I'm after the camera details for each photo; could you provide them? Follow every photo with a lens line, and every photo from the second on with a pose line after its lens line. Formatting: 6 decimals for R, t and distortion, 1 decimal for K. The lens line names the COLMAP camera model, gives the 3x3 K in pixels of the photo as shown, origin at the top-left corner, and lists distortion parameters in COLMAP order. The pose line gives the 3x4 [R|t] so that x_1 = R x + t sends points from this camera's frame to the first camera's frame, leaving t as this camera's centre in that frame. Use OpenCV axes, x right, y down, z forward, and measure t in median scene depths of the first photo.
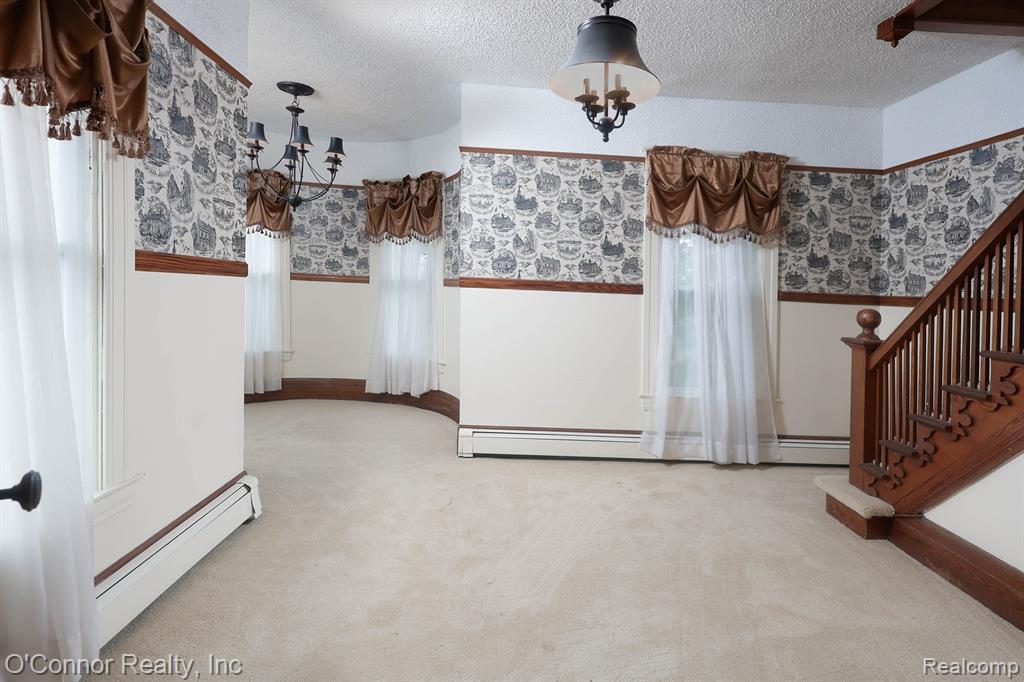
lens RADIAL K [[491.3, 0, 509.0], [0, 491.3, 308.3], [0, 0, 1]] dist [0.000173, -0.000046]
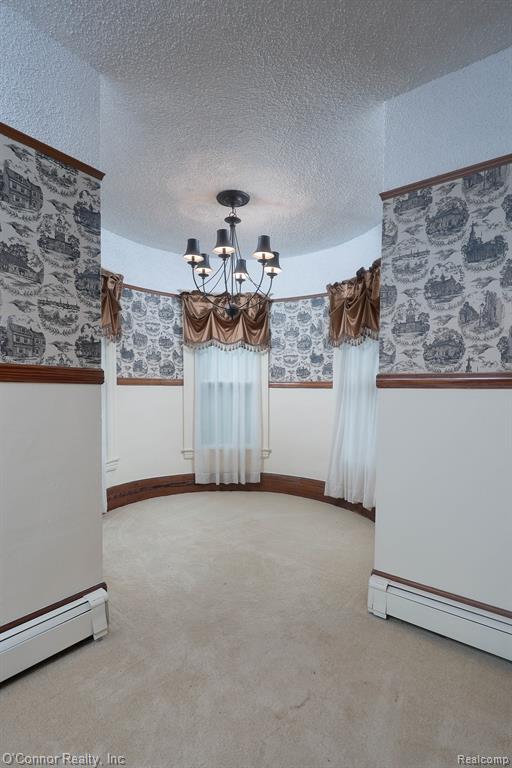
lens RADIAL K [[373.1, 0, 255.5], [0, 373.1, 427.8], [0, 0, 1]] dist [0.000877, 0.000011]
pose [[0.780246, 0.031879, -0.624660, 0.111459], [-0.001678, 0.998803, 0.048877, -0.010396], [0.625471, -0.037088, 0.779366, 0.440197]]
